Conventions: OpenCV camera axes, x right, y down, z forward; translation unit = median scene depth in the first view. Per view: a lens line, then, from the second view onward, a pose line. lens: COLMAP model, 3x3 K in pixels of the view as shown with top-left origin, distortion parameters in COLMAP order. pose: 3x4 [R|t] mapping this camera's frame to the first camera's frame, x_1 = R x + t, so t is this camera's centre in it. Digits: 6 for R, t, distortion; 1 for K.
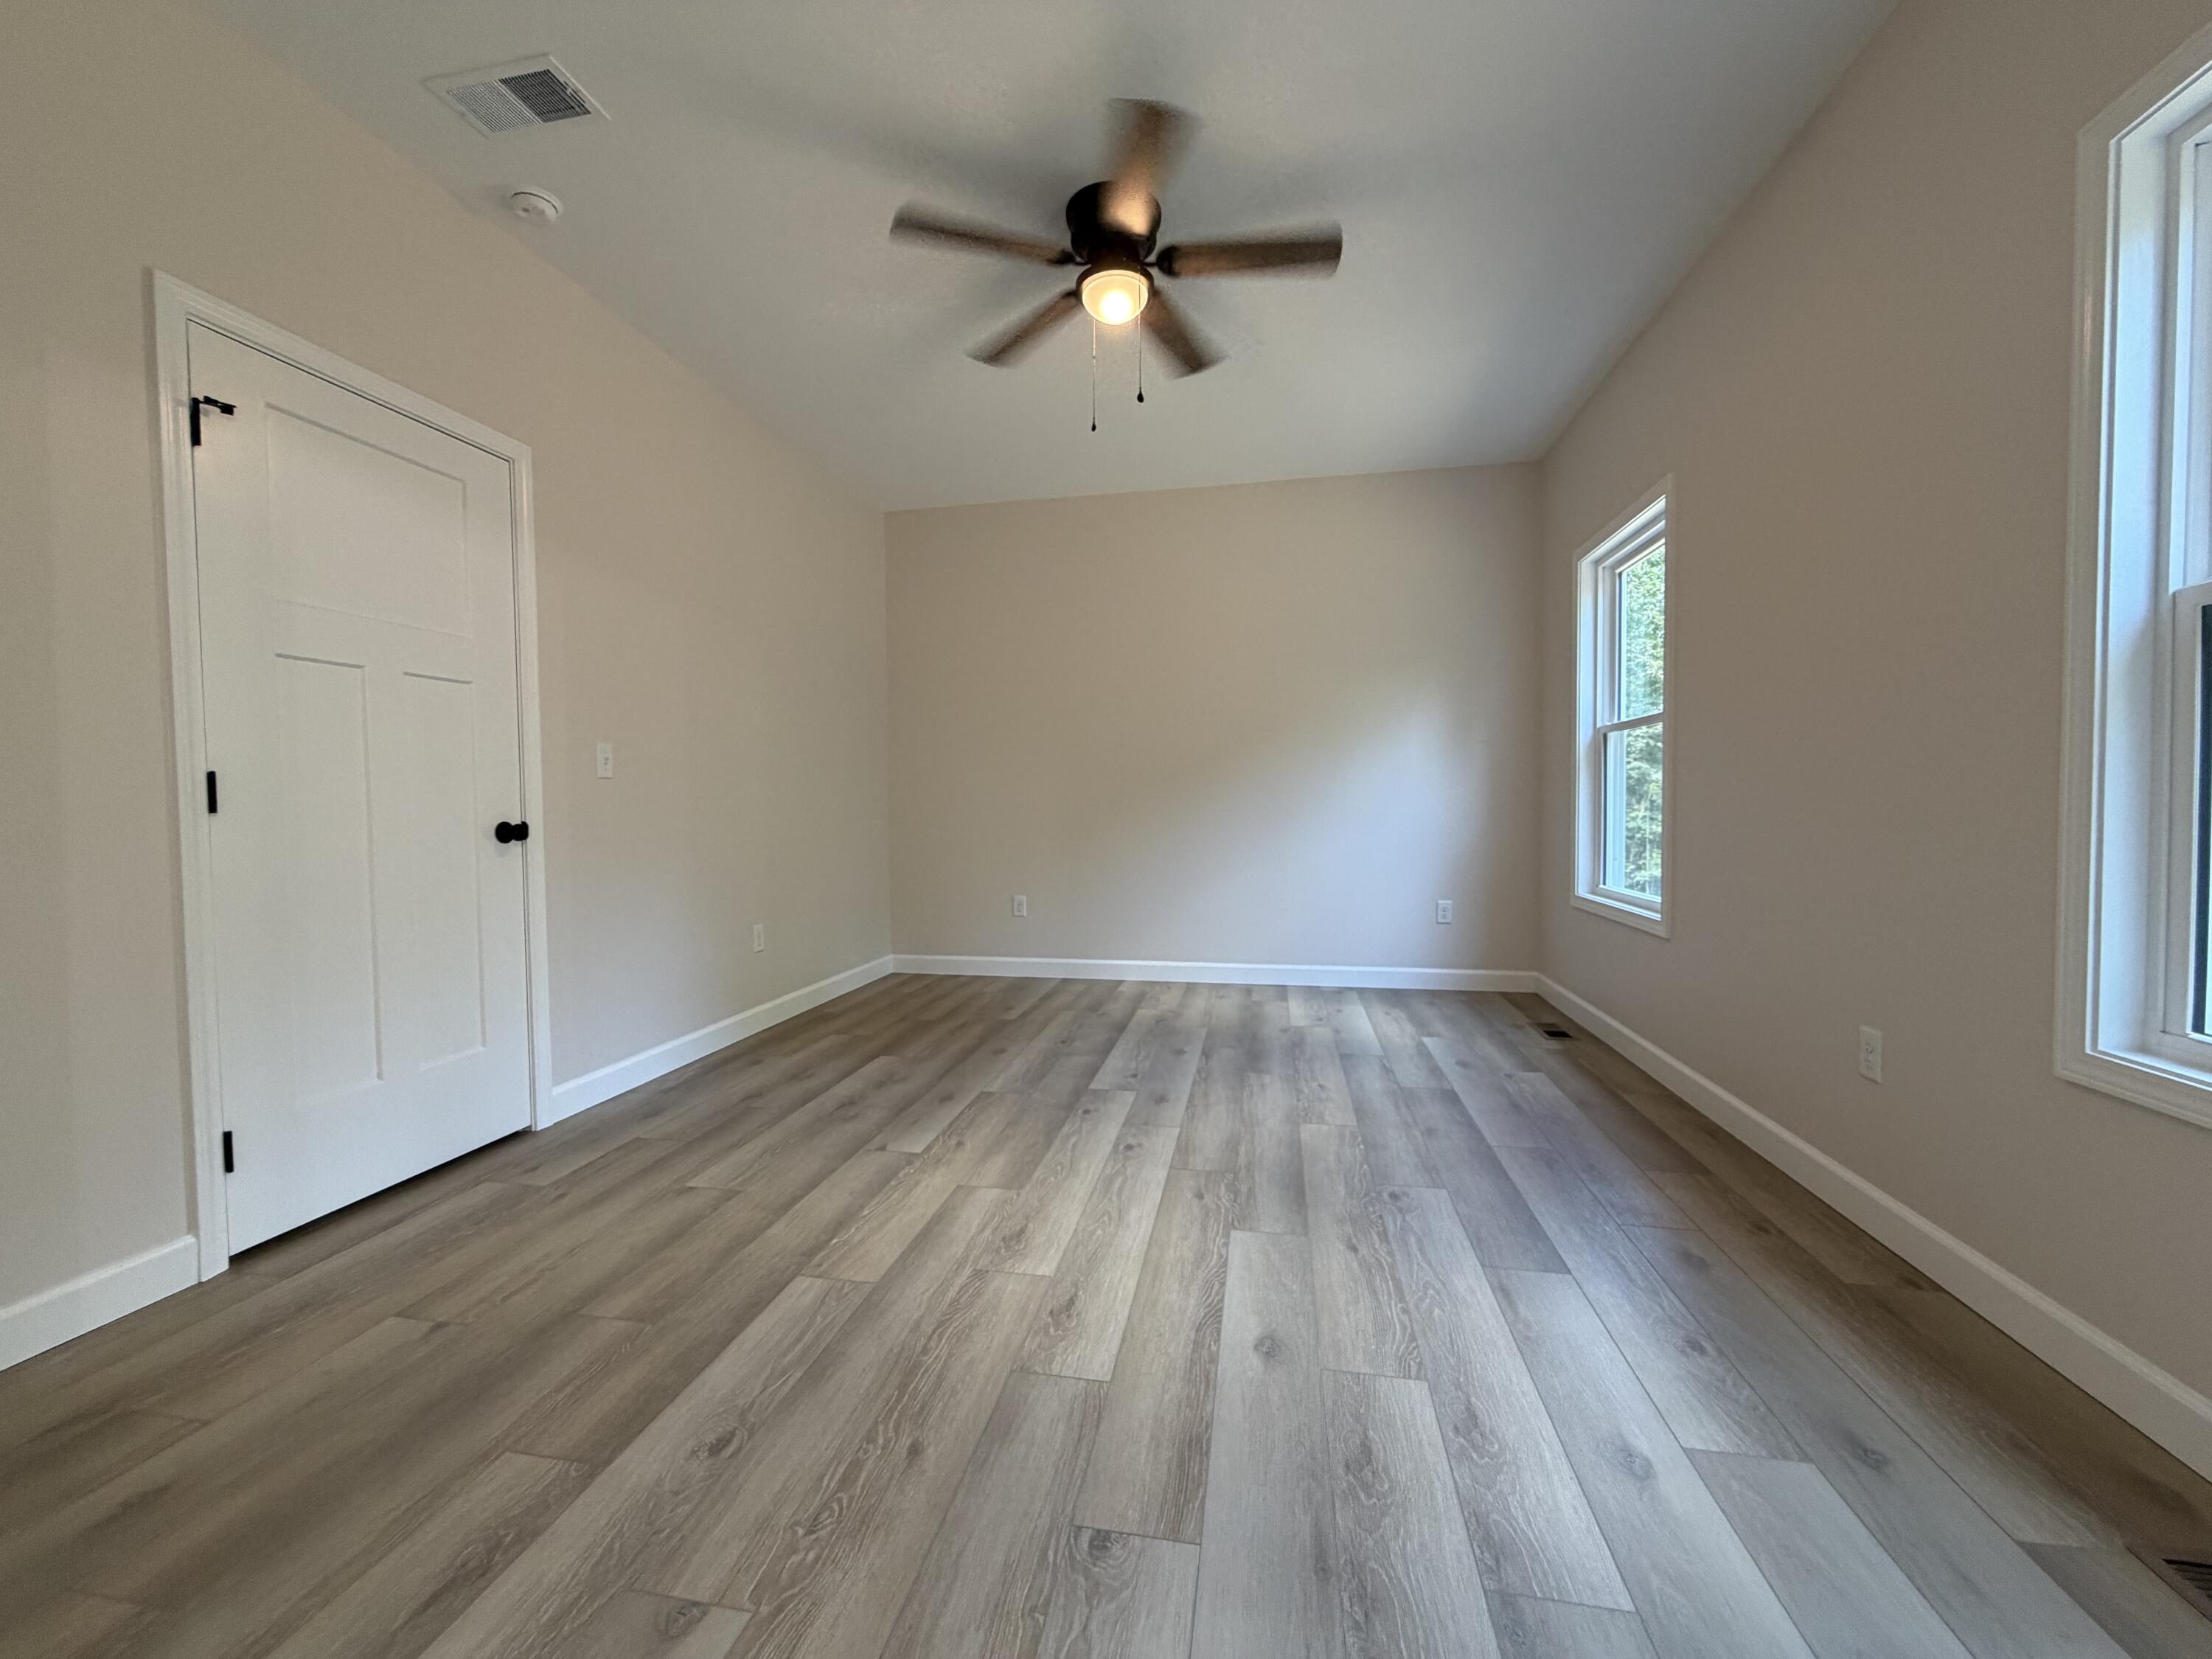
lens RADIAL K [[888.7, 0, 1100.3], [0, 888.7, 831.9], [0, 0, 1]] dist [0.000147, -0.000605]
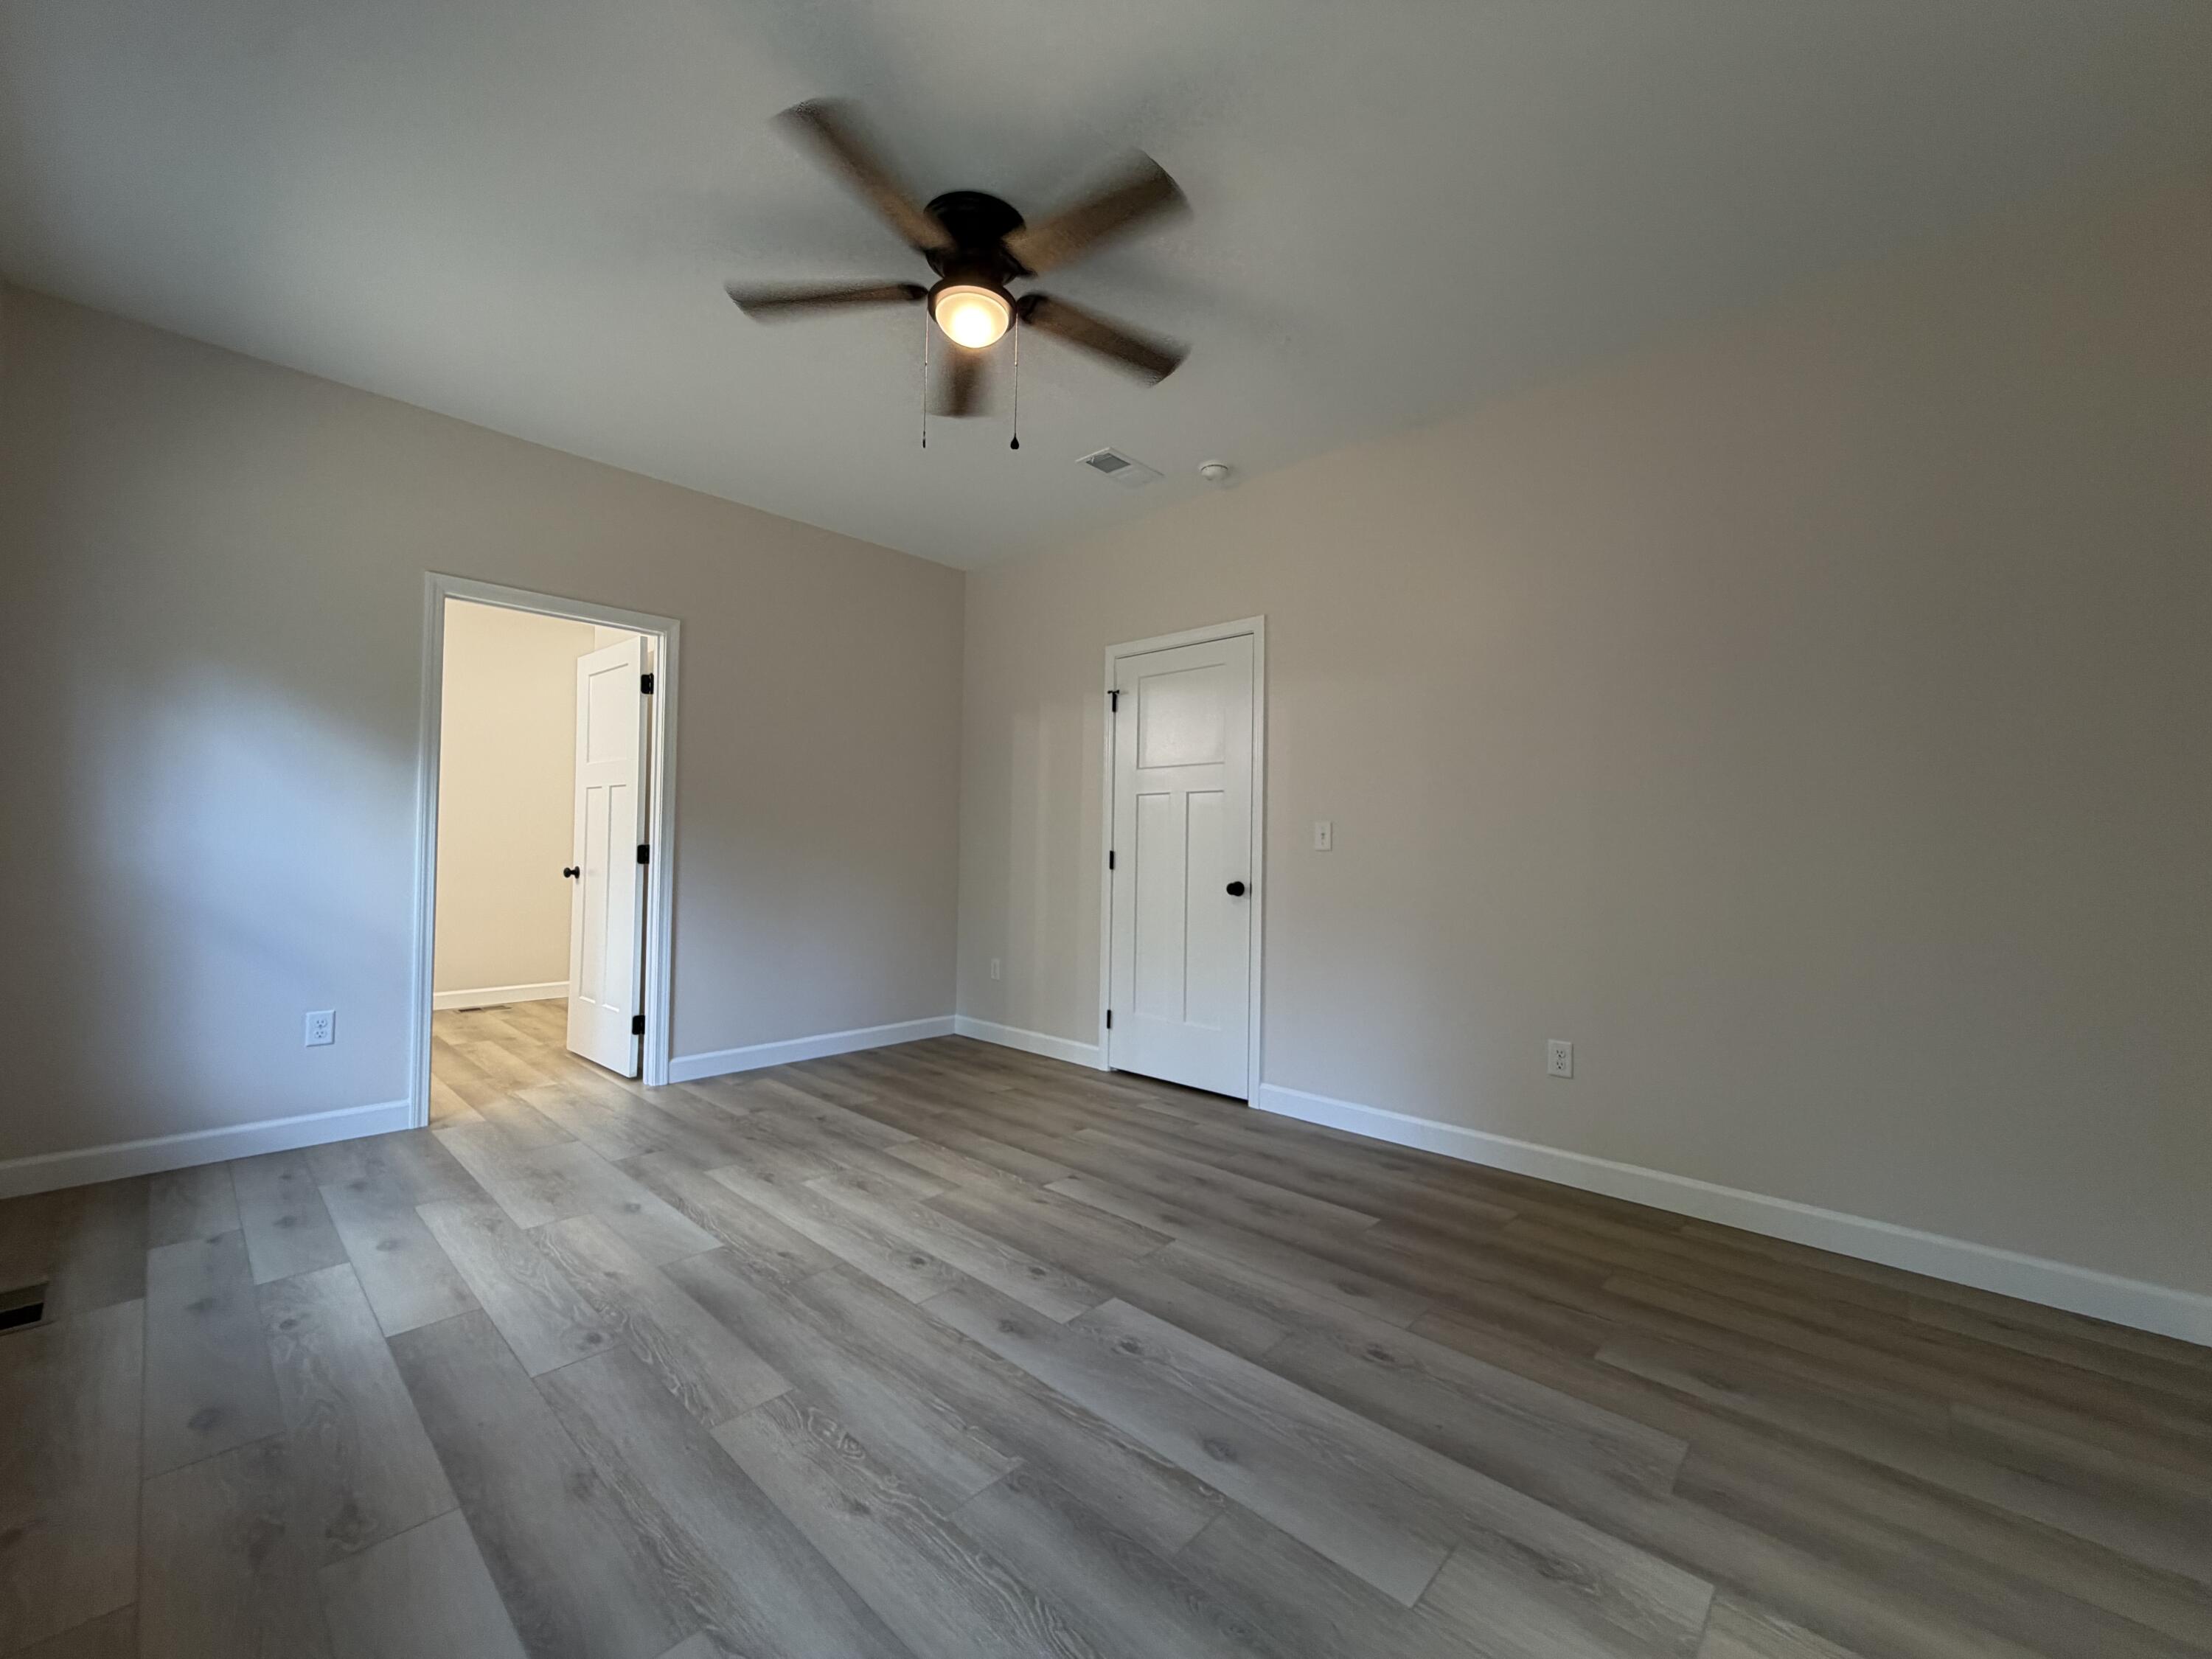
lens RADIAL K [[888.7, 0, 1100.3], [0, 888.7, 831.9], [0, 0, 1]] dist [0.000147, -0.000605]
pose [[-0.537166, -0.016840, -0.843308, 0.786568], [-0.037984, 0.999269, 0.004240, -0.102580], [0.842621, 0.034310, -0.537414, 1.823091]]
